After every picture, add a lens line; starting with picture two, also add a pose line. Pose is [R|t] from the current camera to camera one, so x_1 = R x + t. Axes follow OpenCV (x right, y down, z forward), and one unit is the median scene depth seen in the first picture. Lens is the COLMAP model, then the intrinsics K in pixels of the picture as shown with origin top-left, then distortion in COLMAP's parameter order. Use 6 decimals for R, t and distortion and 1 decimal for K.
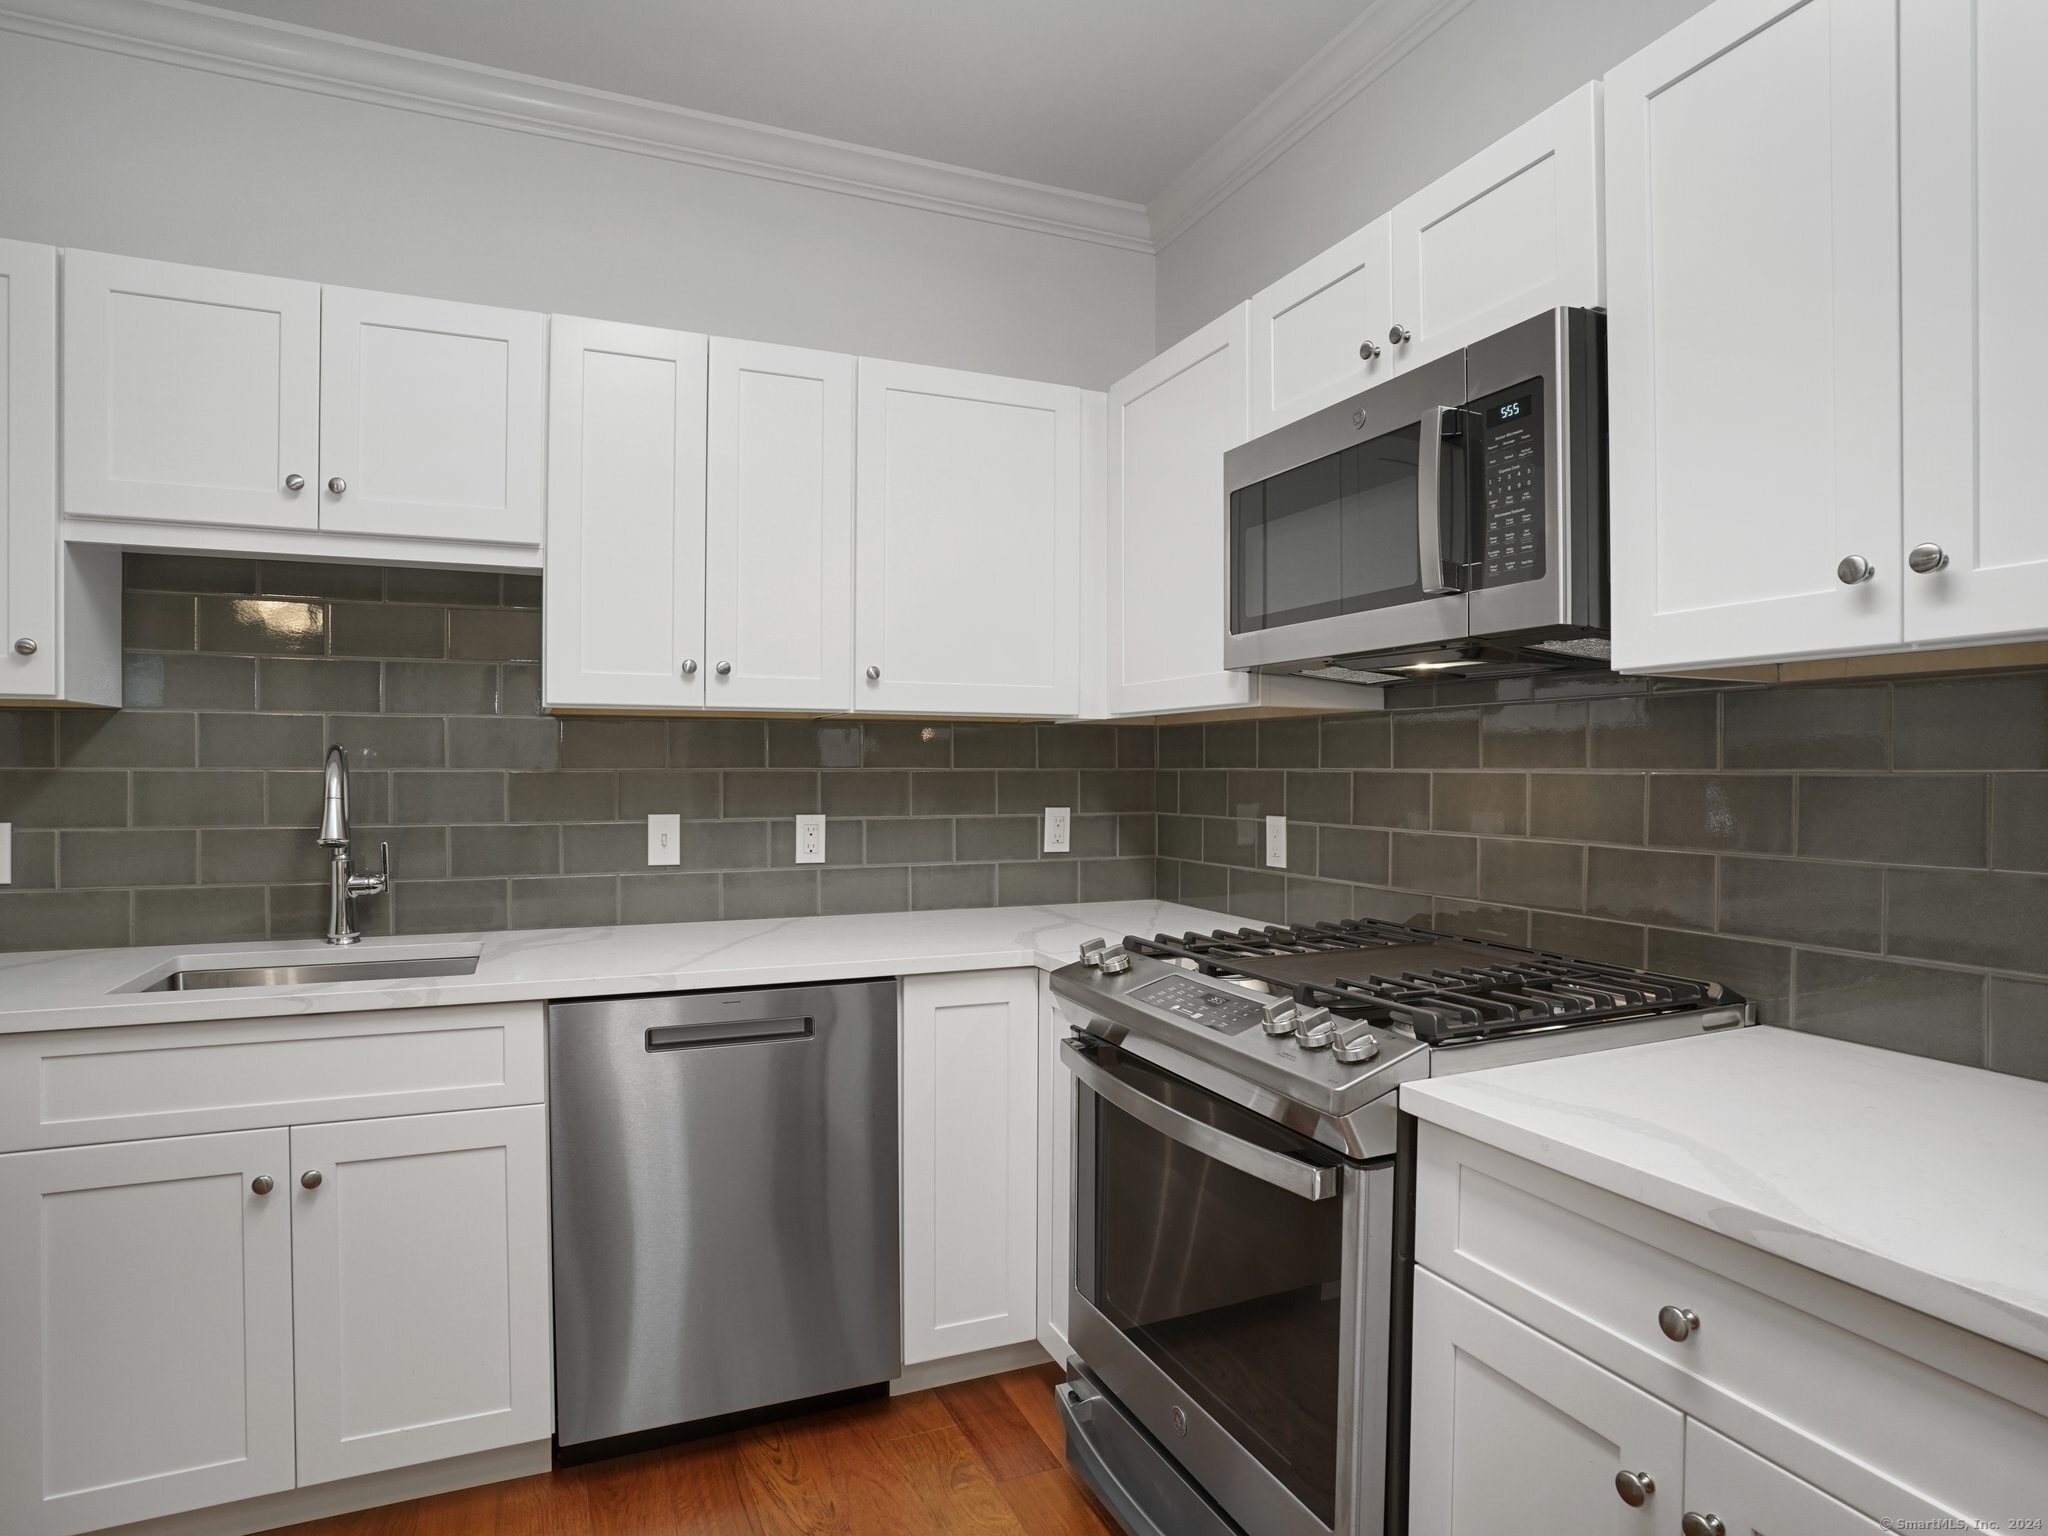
lens RADIAL K [[1152.4, 0, 1029.5], [0, 1152.4, 776.4], [0, 0, 1]] dist [-0.089165, 0.050781]
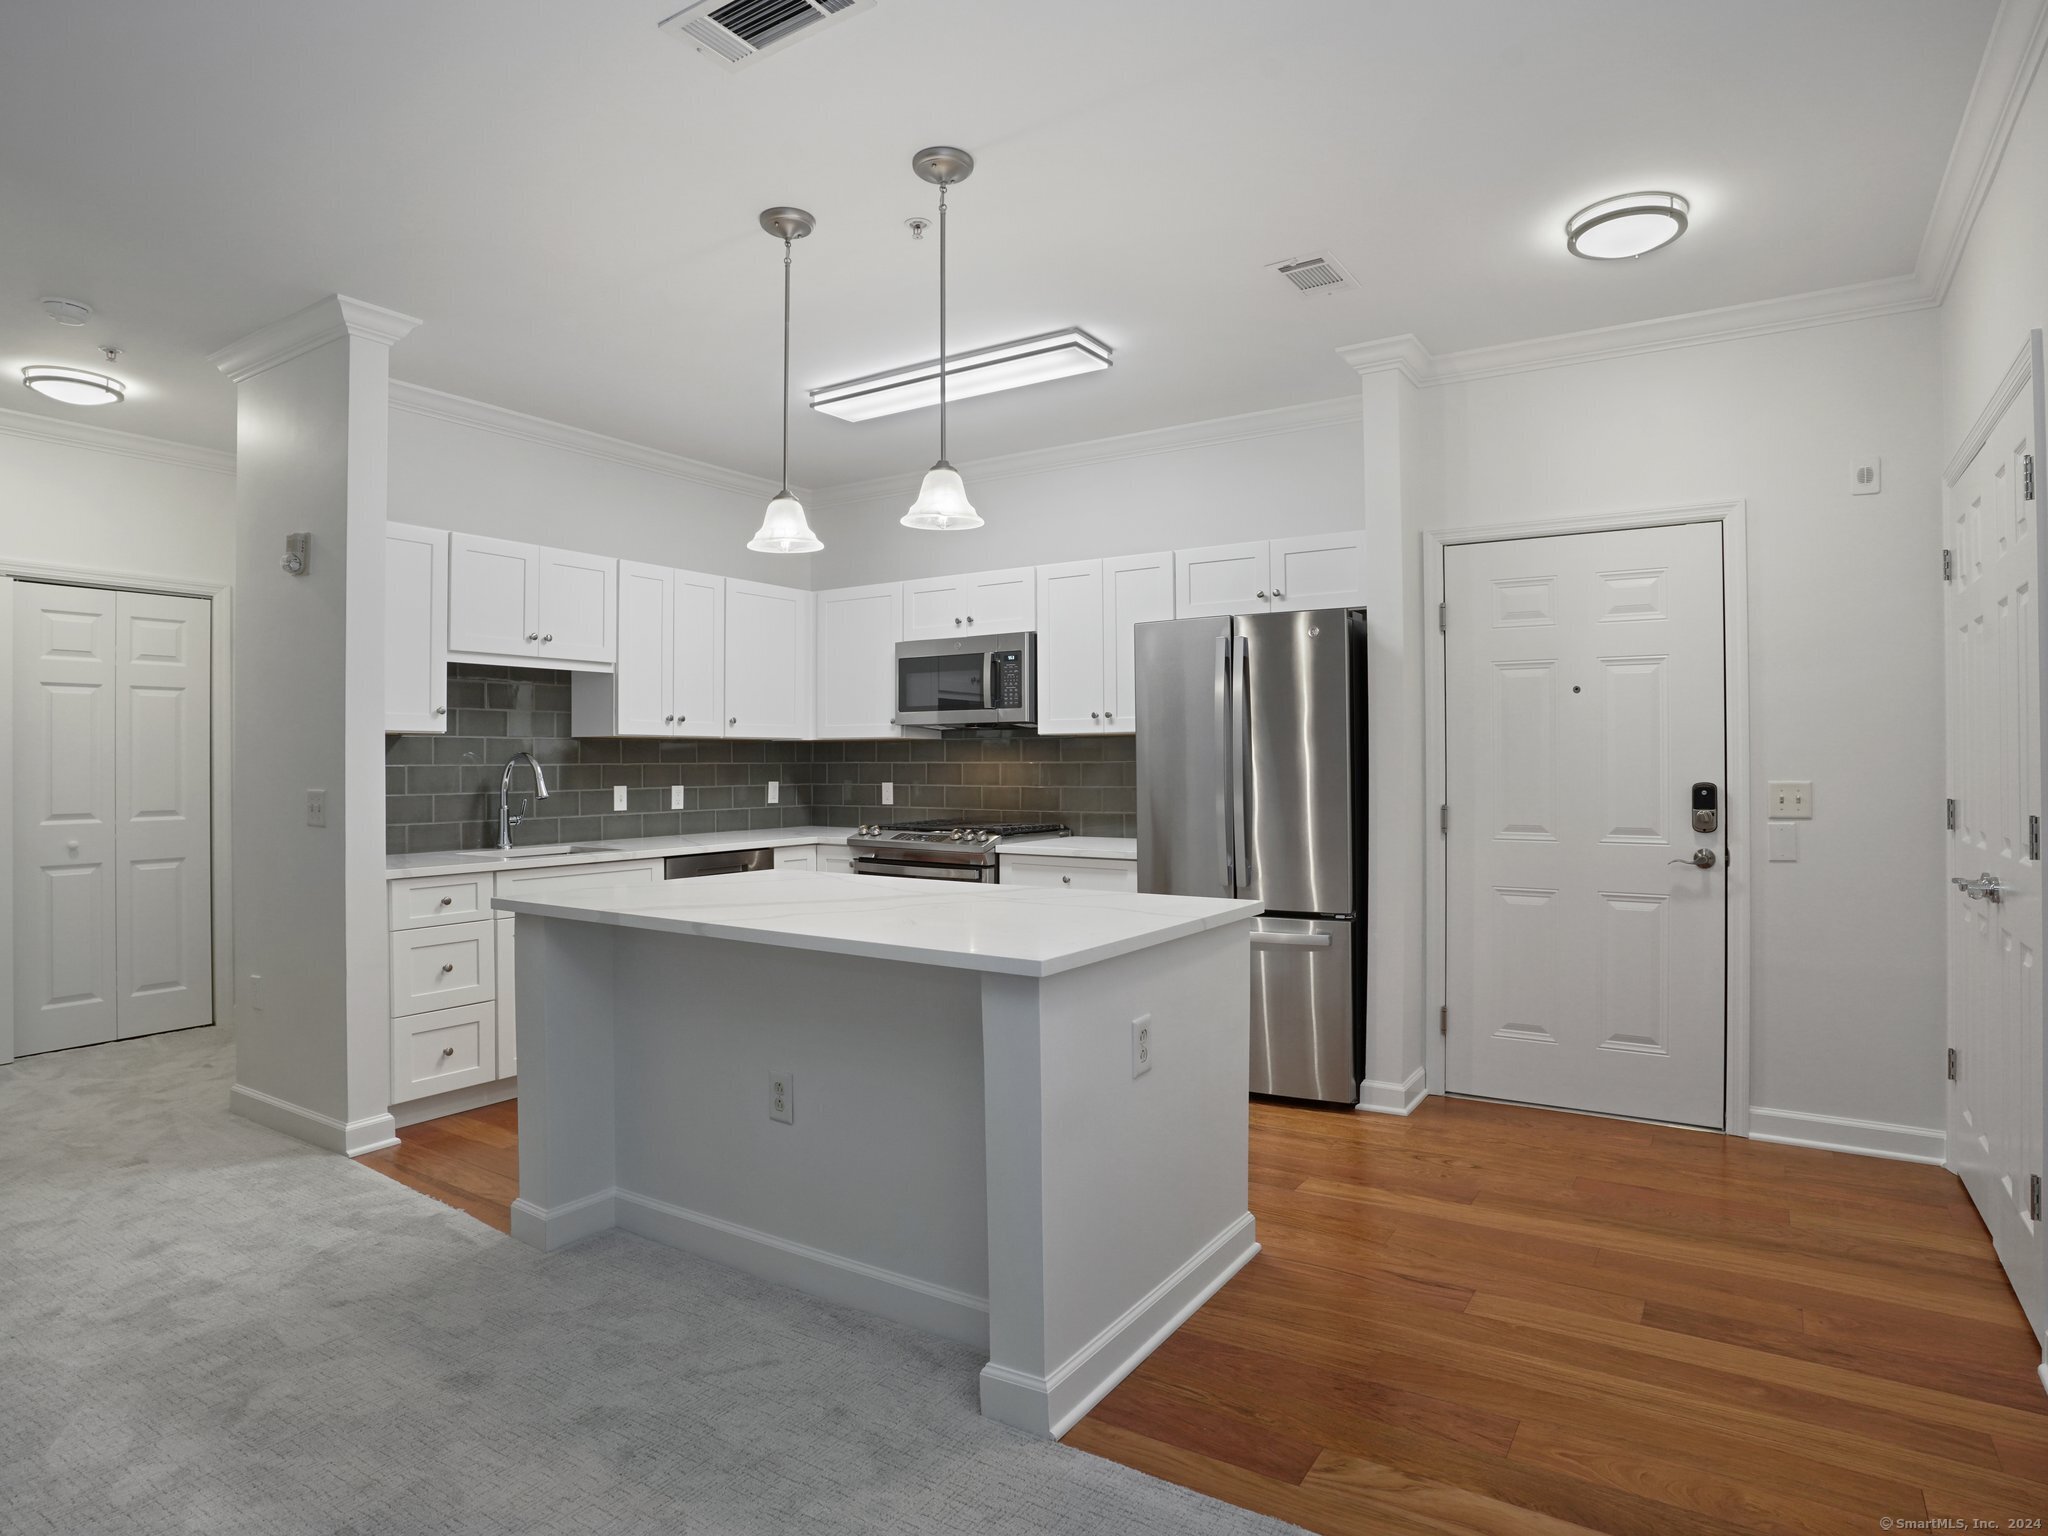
lens RADIAL K [[1152.4, 0, 1029.5], [0, 1152.4, 776.4], [0, 0, 1]] dist [-0.089165, 0.050781]
pose [[0.835654, -0.011386, 0.549138, -0.979205], [0.008370, 0.999933, 0.007997, 0.006868], [-0.549192, -0.002086, 0.835693, -1.319113]]
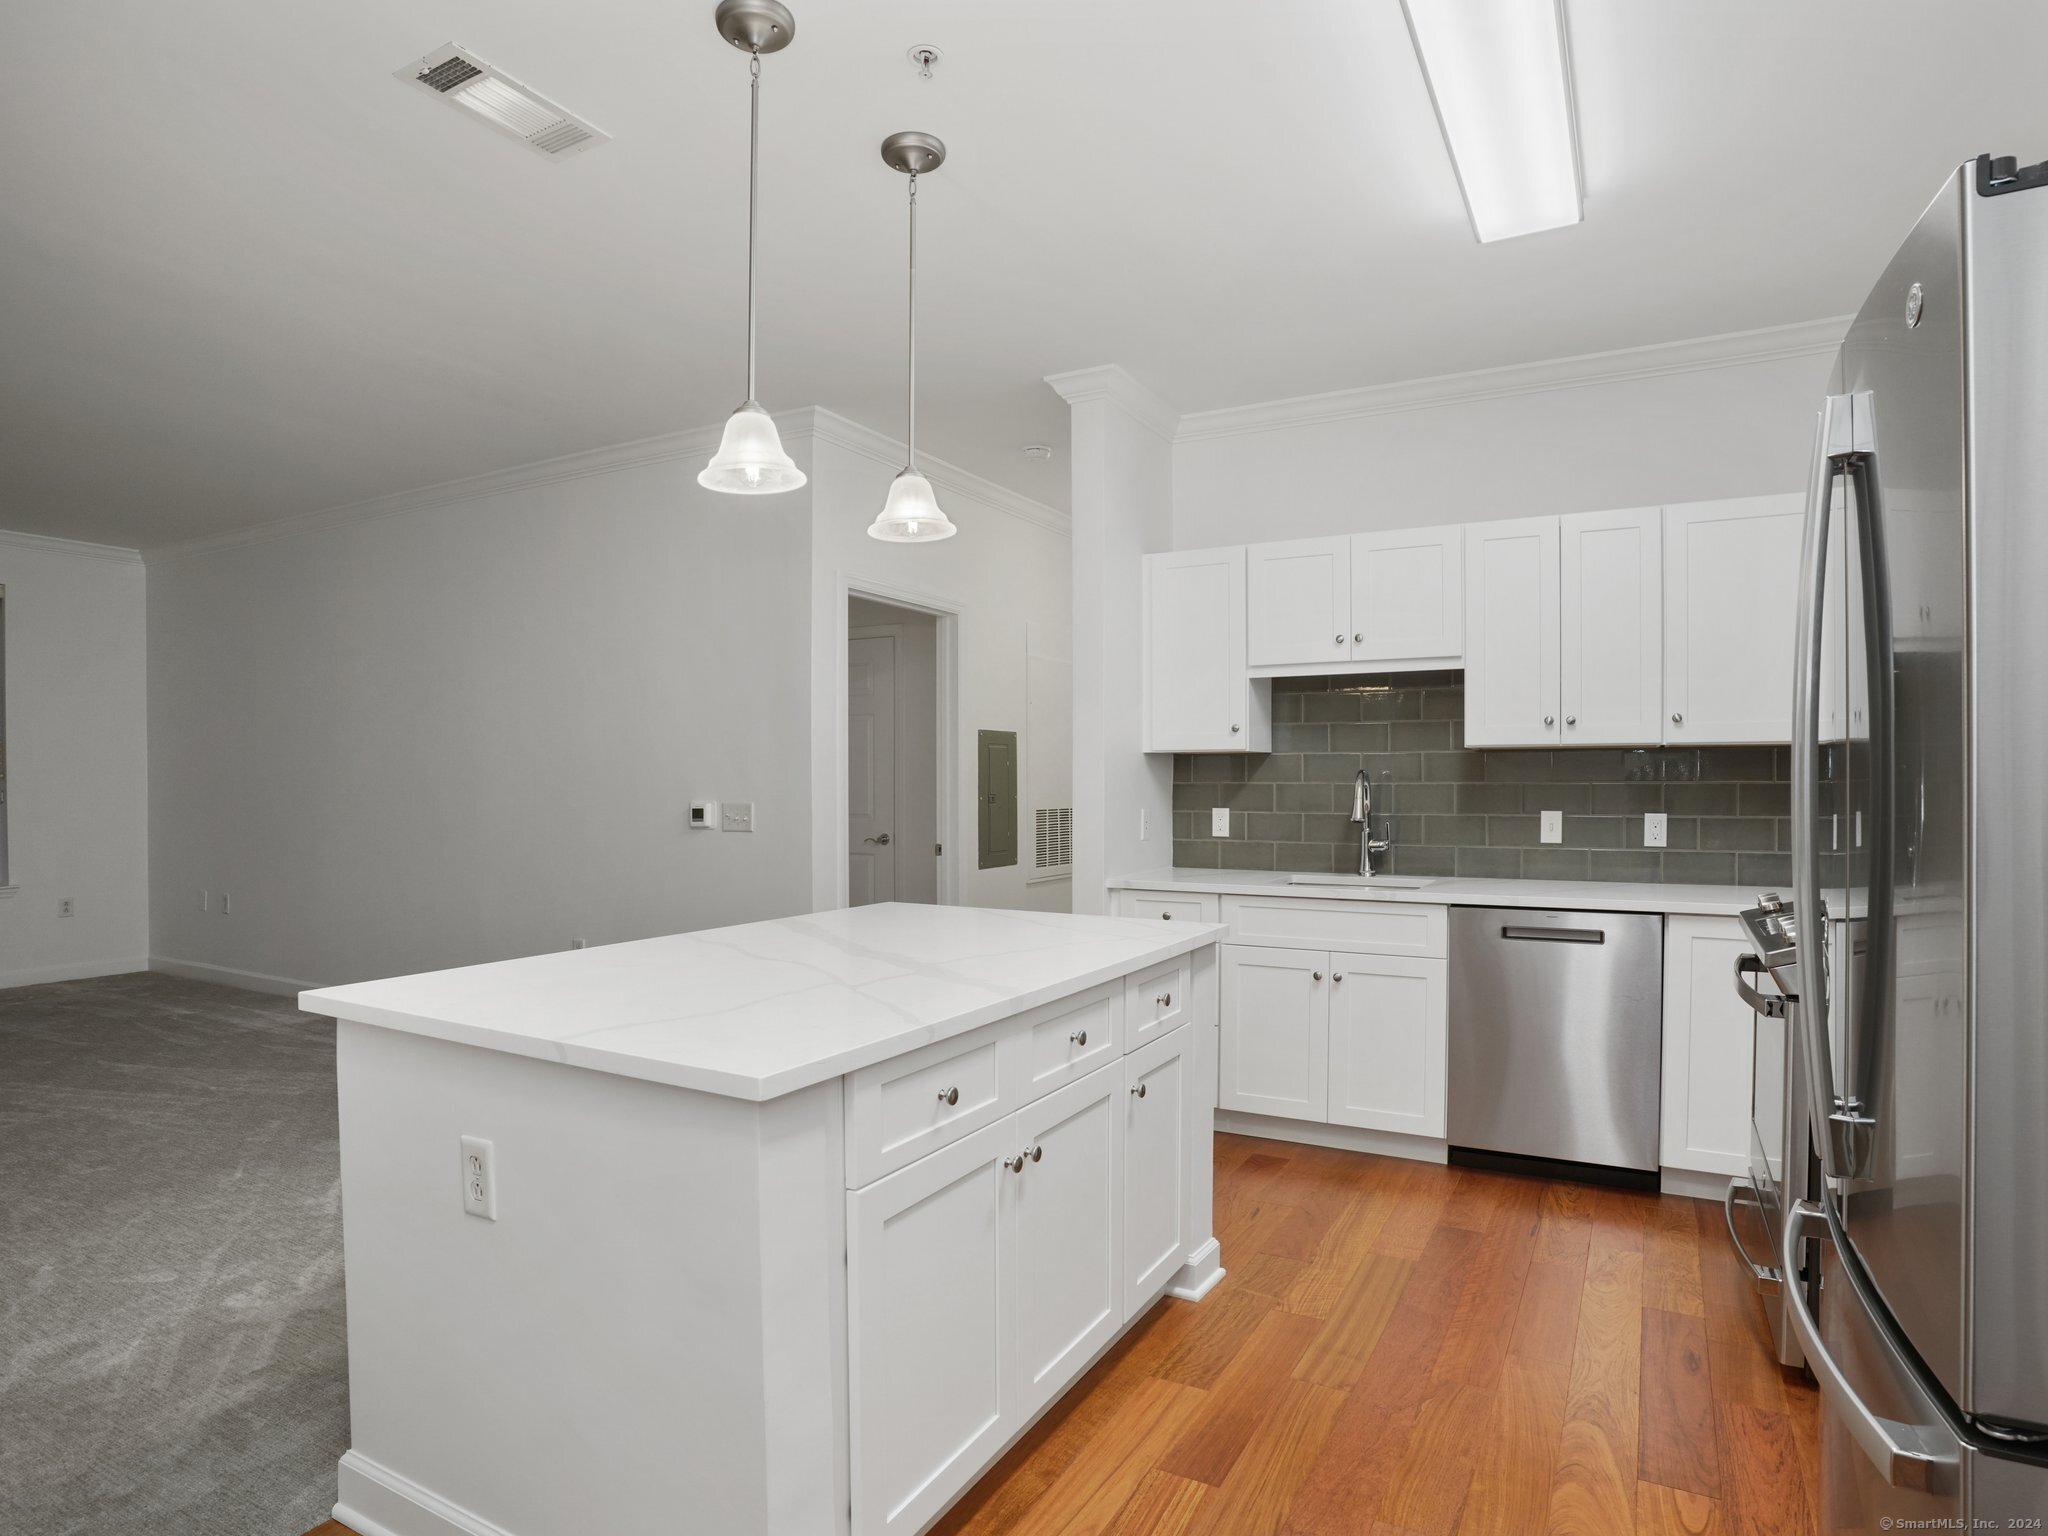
lens RADIAL K [[1152.4, 0, 1029.5], [0, 1152.4, 776.4], [0, 0, 1]] dist [-0.089165, 0.050781]
pose [[0.609153, -0.005099, -0.793037, 0.568600], [-0.003679, 0.999950, -0.009256, 0.003054], [0.793045, 0.008555, 0.609104, -0.620058]]
